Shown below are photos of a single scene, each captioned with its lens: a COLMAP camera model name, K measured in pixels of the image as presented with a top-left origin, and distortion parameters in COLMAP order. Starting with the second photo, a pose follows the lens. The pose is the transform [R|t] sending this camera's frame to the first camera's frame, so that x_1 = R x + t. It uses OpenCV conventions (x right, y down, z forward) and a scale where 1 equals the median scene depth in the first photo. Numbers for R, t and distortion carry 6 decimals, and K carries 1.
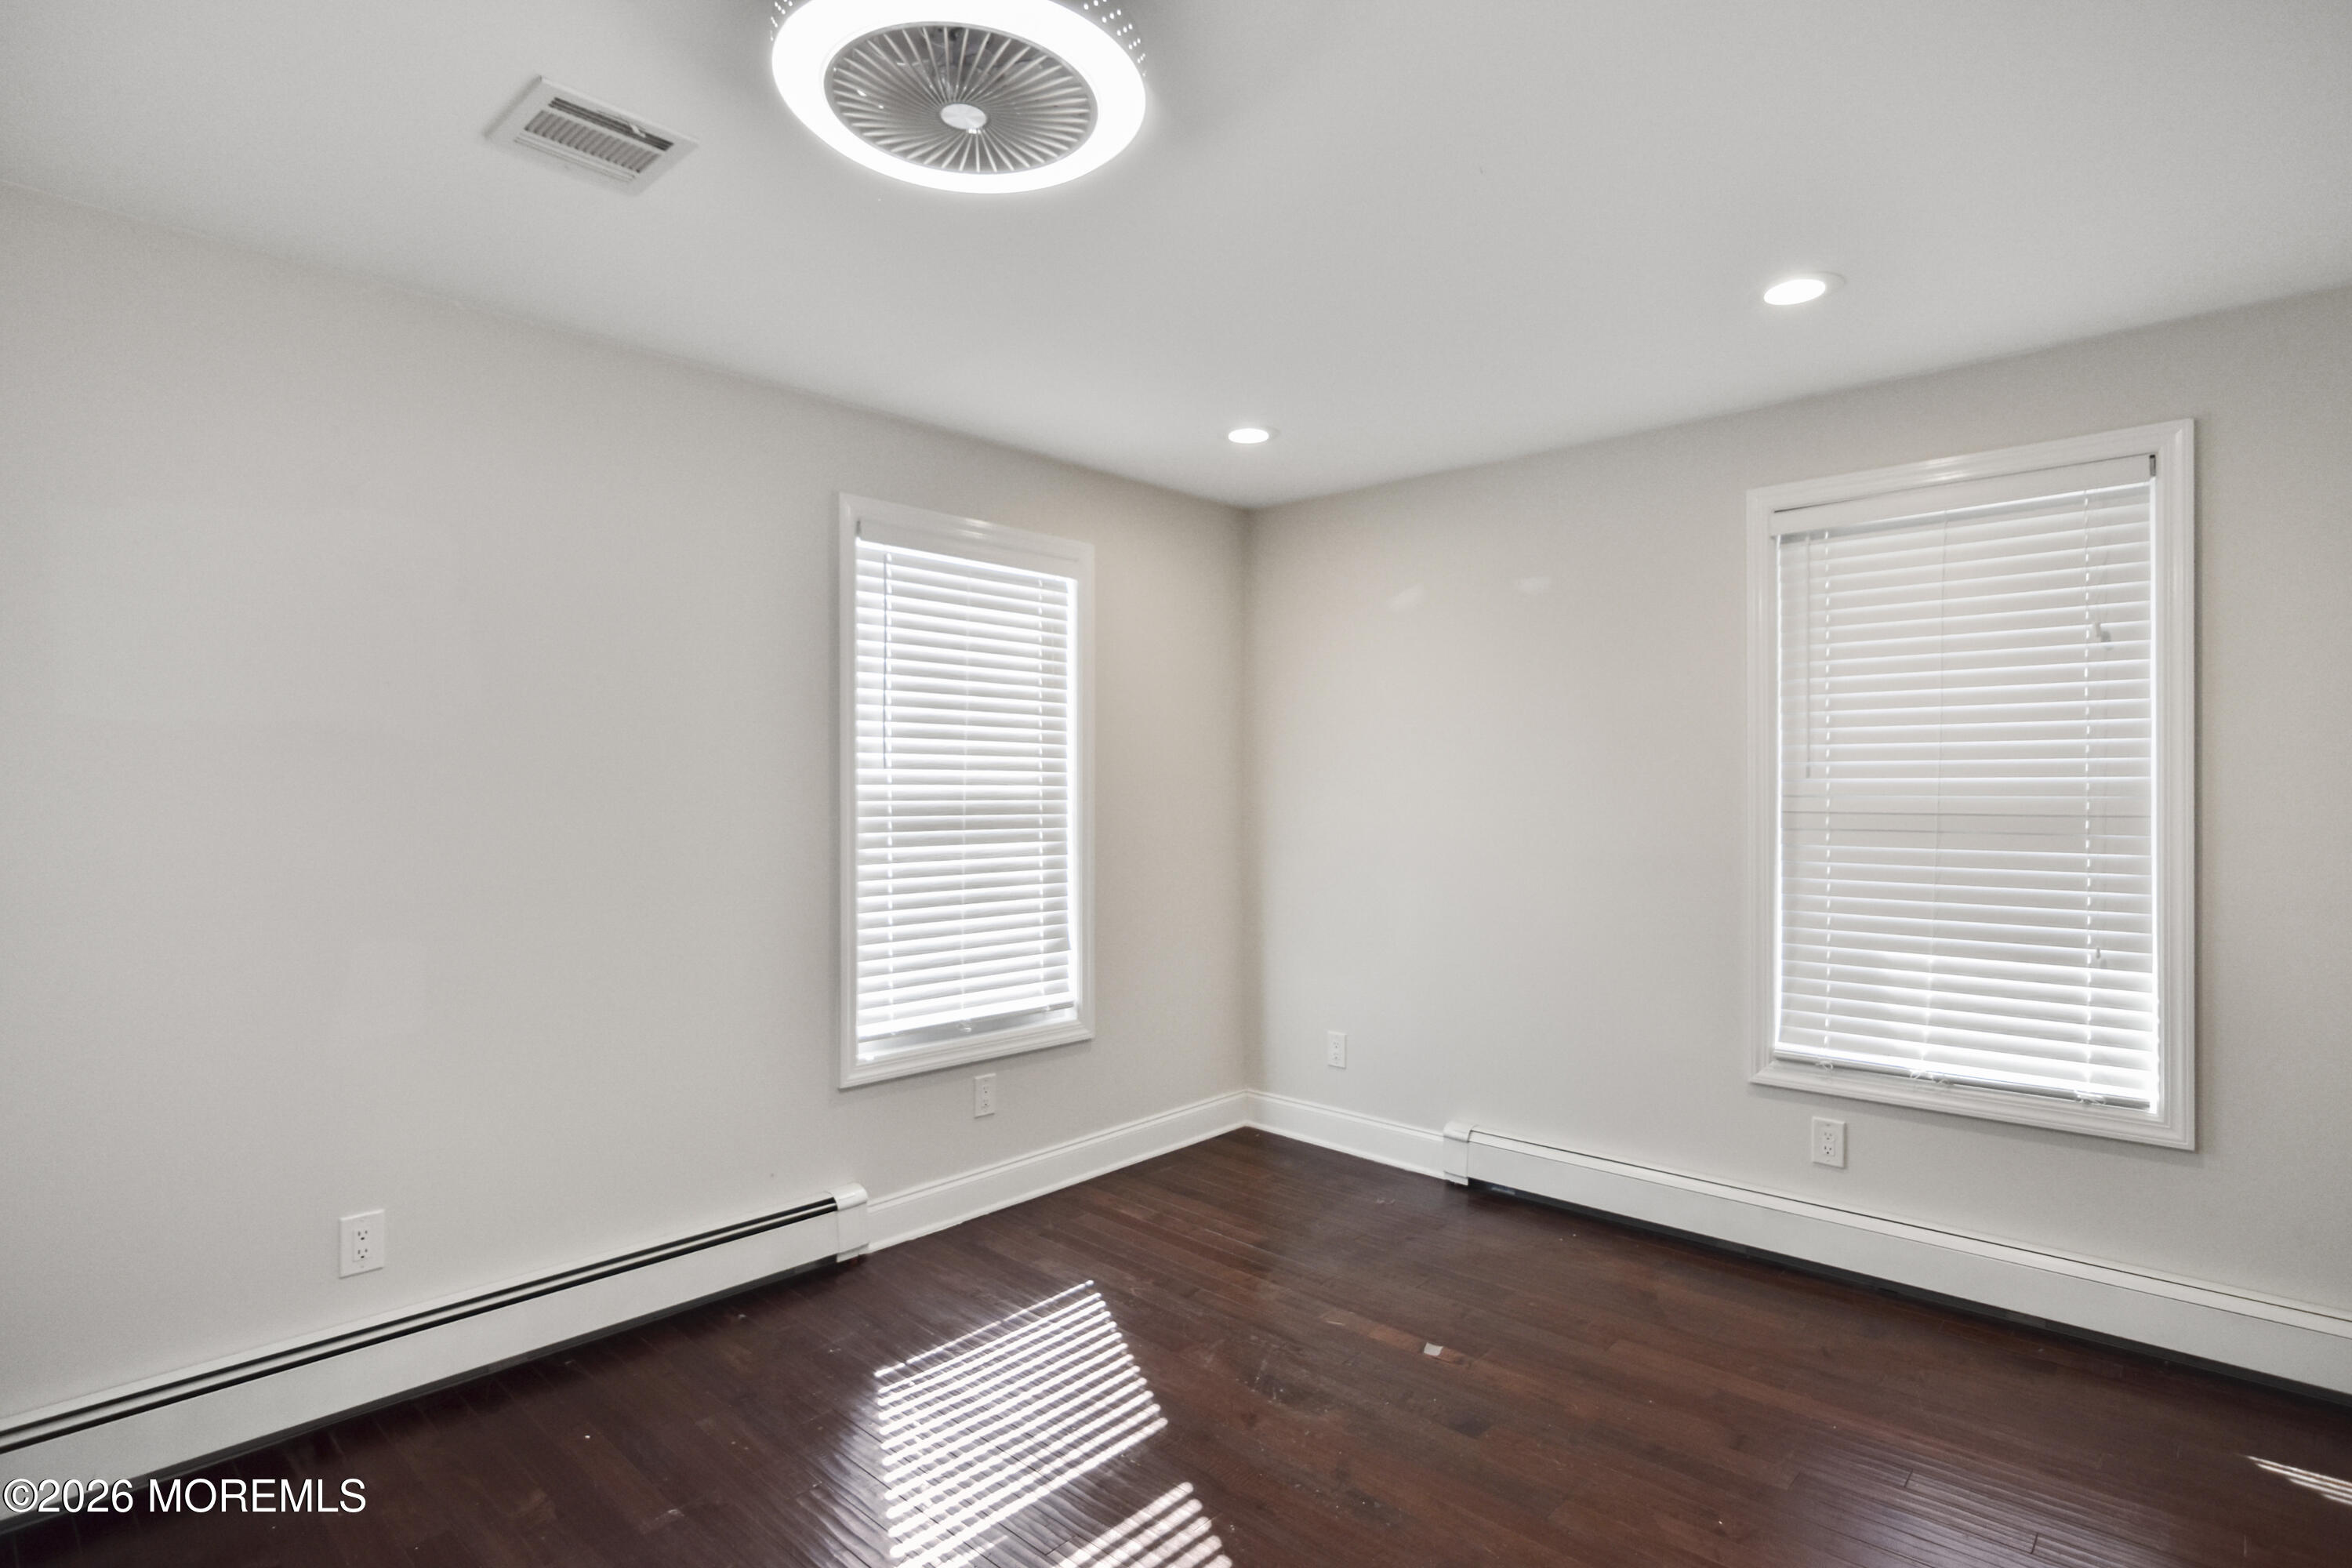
lens RADIAL K [[1148.3, 0, 1193.4], [0, 1148.3, 791.0], [0, 0, 1]] dist [-0.006277, 0.005418]
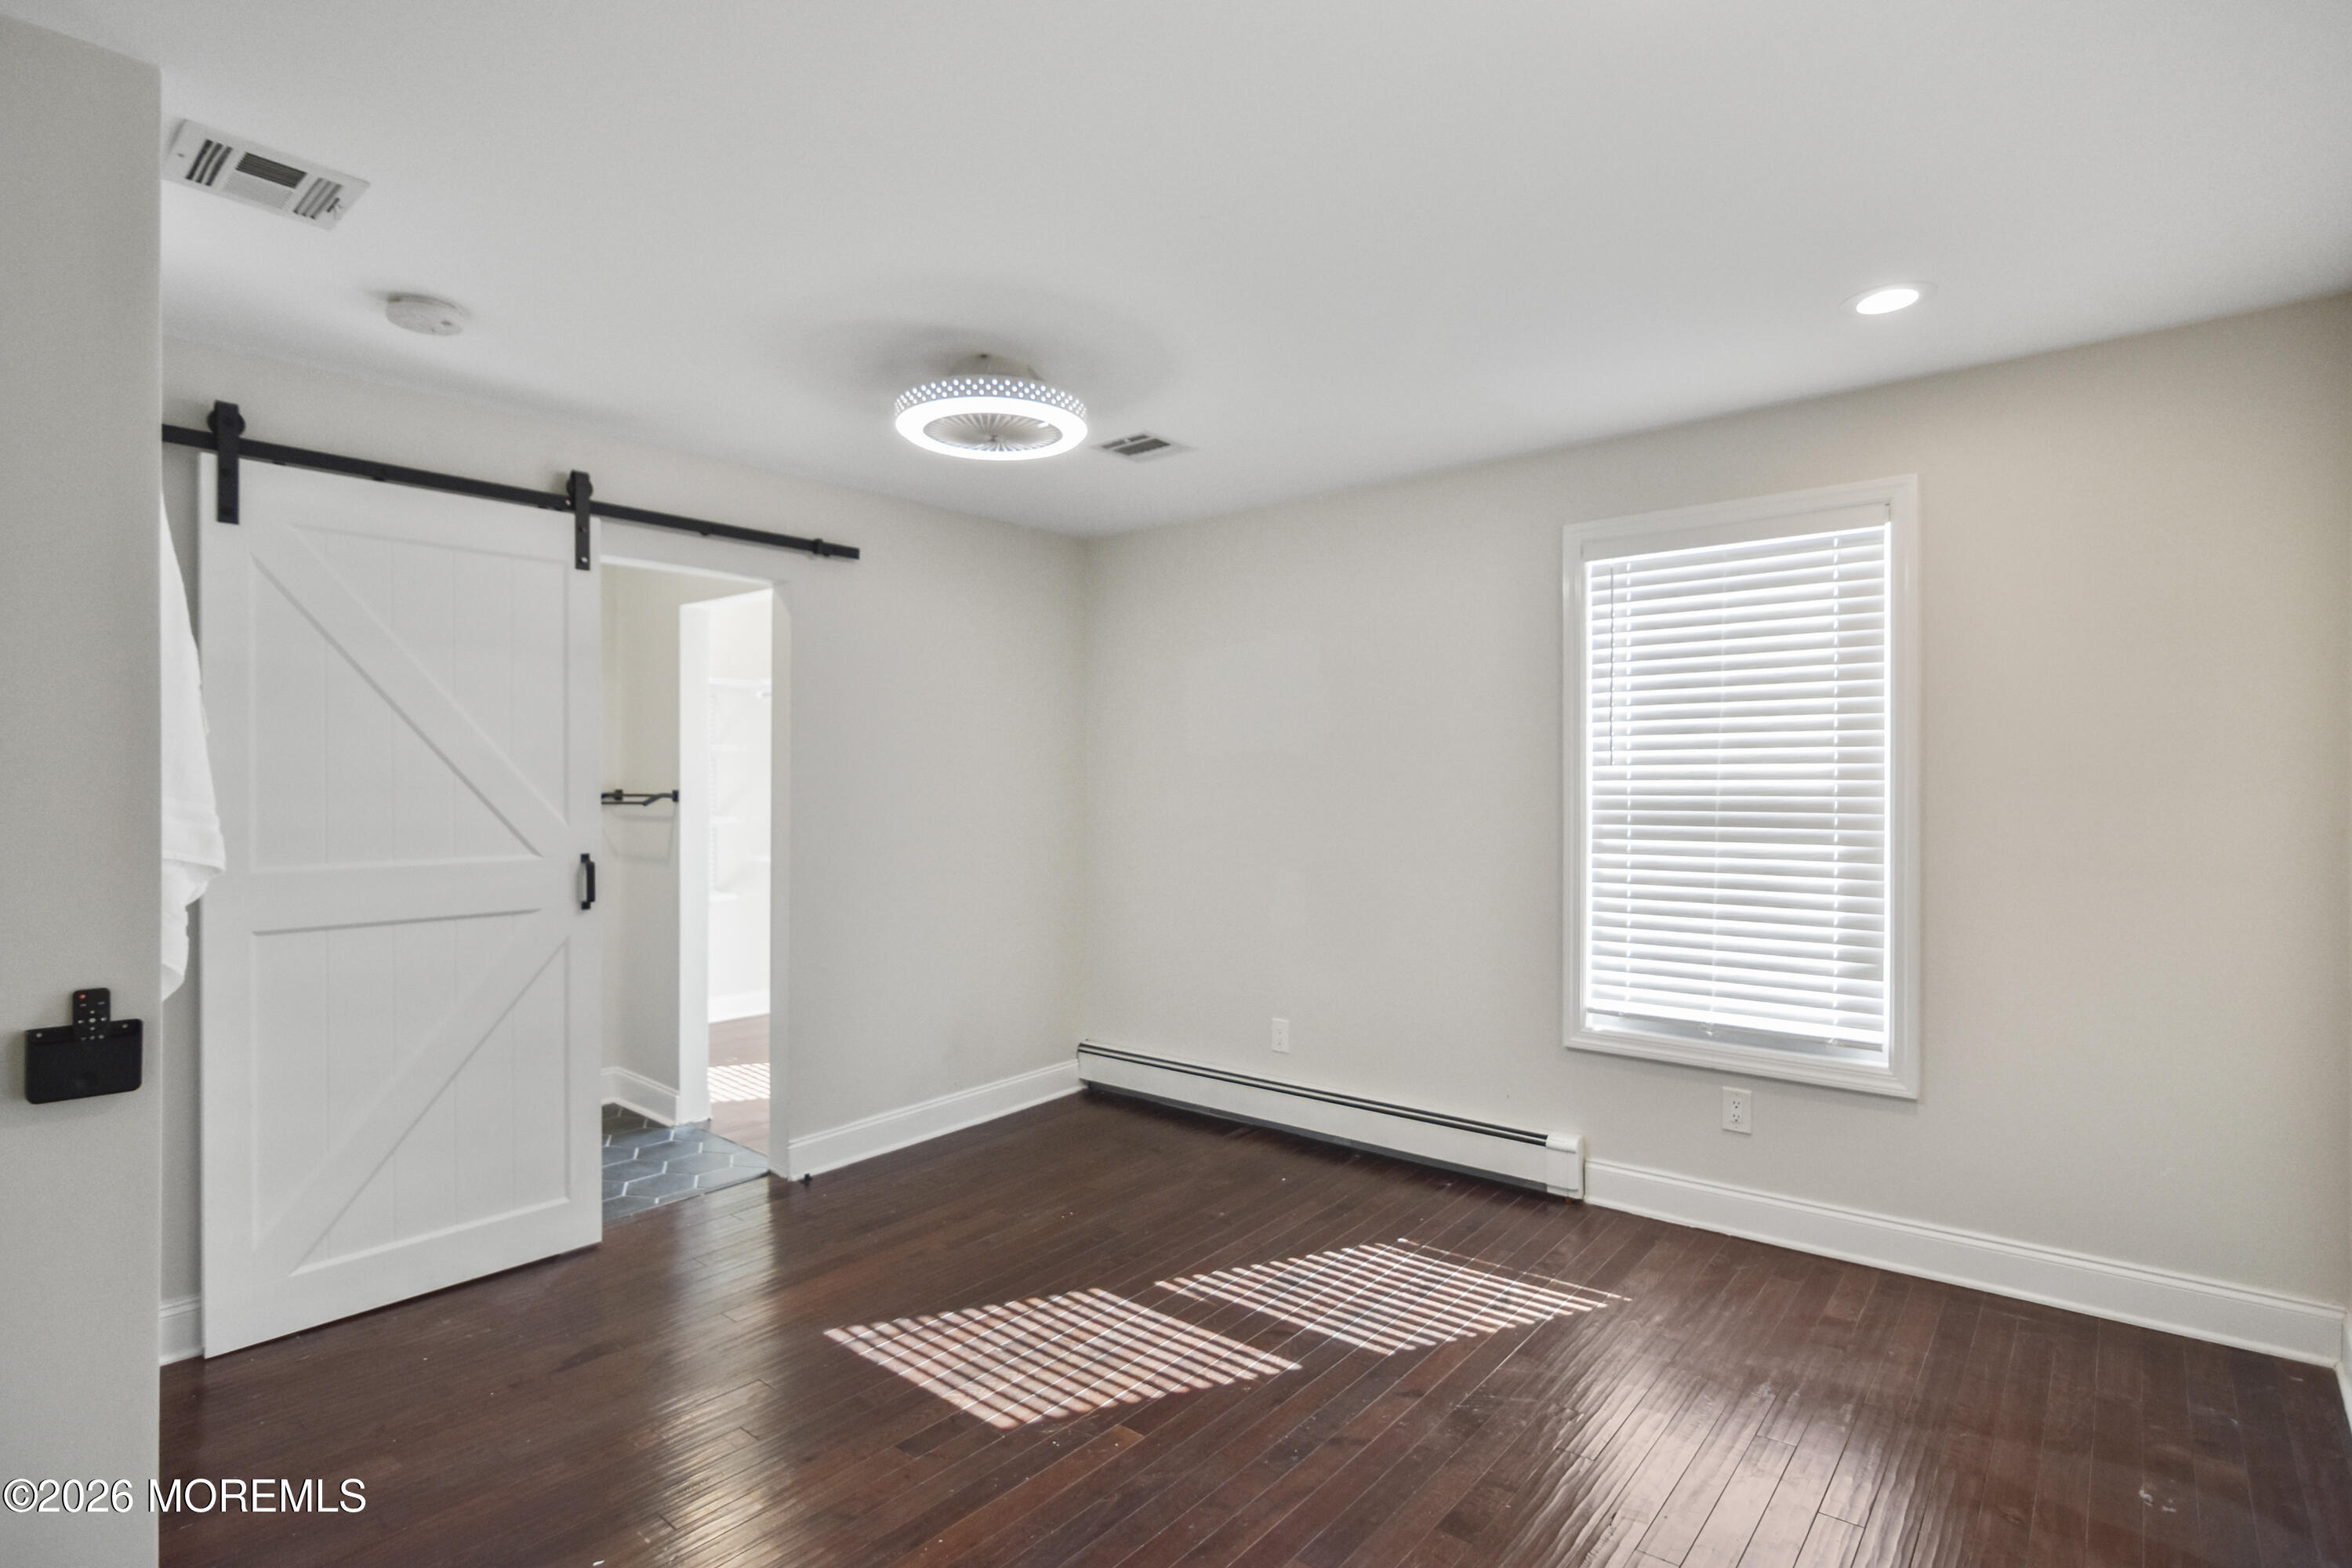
lens RADIAL K [[1148.3, 0, 1196.3], [0, 1148.3, 783.2], [0, 0, 1]] dist [-0.006277, 0.005418]
pose [[0.078348, 0.000159, -0.996926, 0.739597], [0.004006, 0.999992, 0.000475, -0.004723], [0.996918, -0.004031, 0.078346, 0.500852]]
